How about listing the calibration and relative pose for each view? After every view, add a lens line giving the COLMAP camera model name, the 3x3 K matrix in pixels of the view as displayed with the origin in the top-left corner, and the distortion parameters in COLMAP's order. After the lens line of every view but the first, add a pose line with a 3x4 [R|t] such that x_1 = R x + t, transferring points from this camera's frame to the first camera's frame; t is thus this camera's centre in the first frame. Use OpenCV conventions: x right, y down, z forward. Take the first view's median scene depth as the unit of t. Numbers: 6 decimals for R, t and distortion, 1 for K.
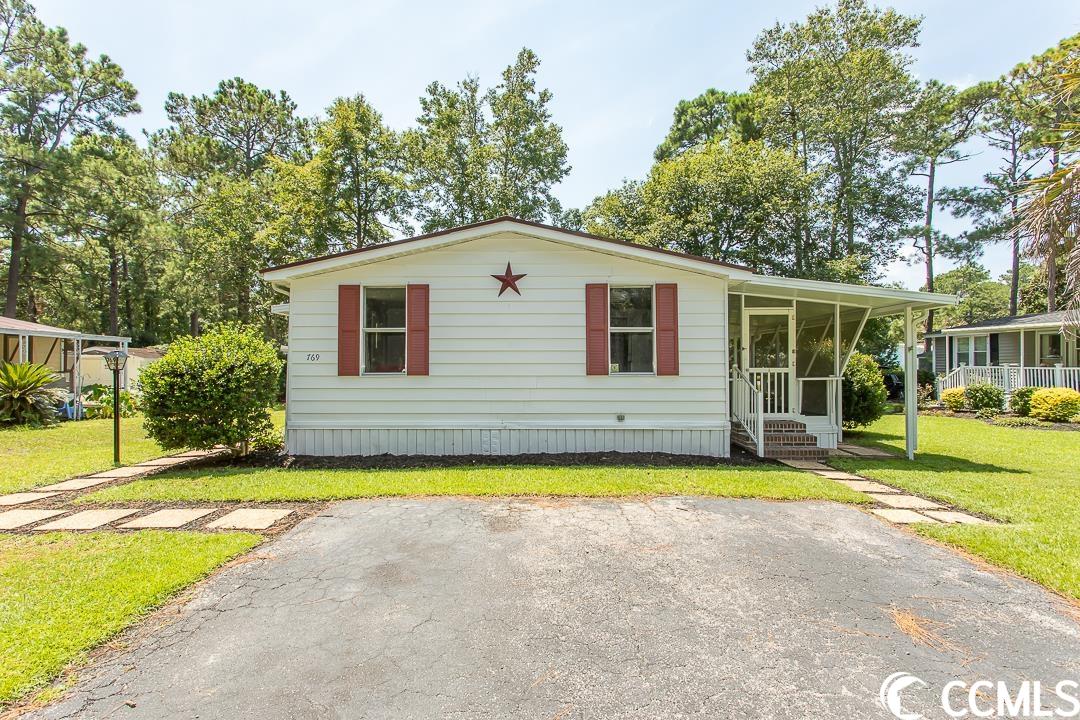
lens RADIAL K [[534.2, 0, 524.3], [0, 534.2, 362.8], [0, 0, 1]] dist [-0.001286, 0.000525]
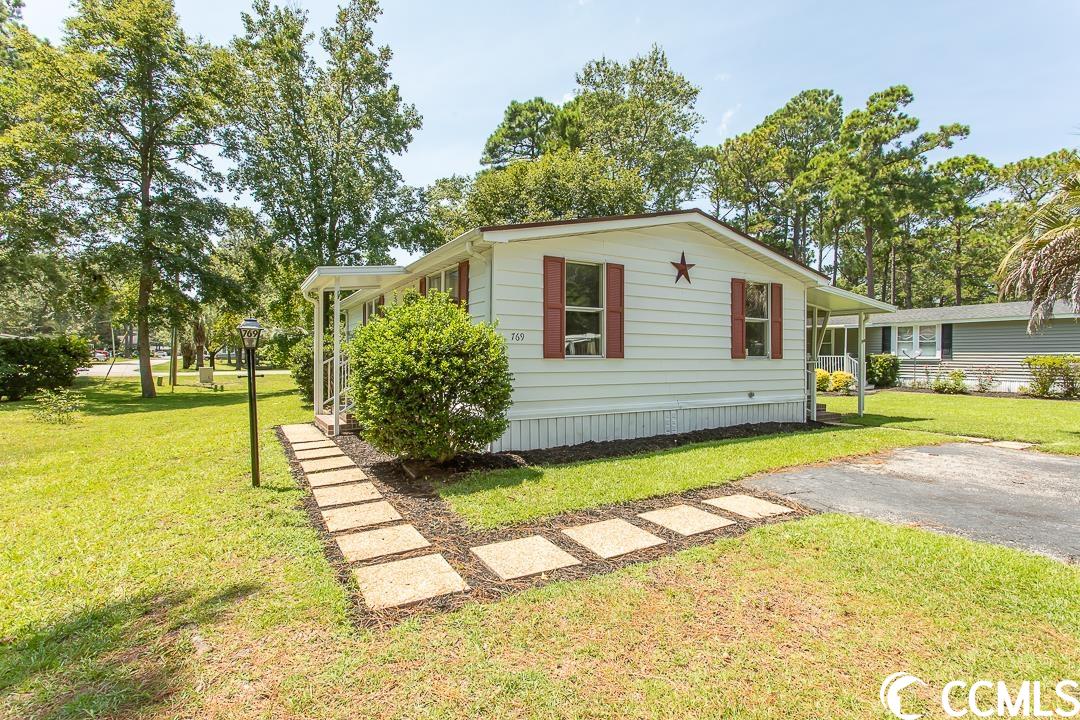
lens RADIAL K [[534.2, 0, 524.3], [0, 534.2, 362.8], [0, 0, 1]] dist [-0.001286, 0.000525]
pose [[0.842852, -0.000497, 0.538146, -0.851832], [-0.014336, 0.999624, 0.023377, 0.011591], [-0.537955, -0.027418, 0.842527, 0.269709]]
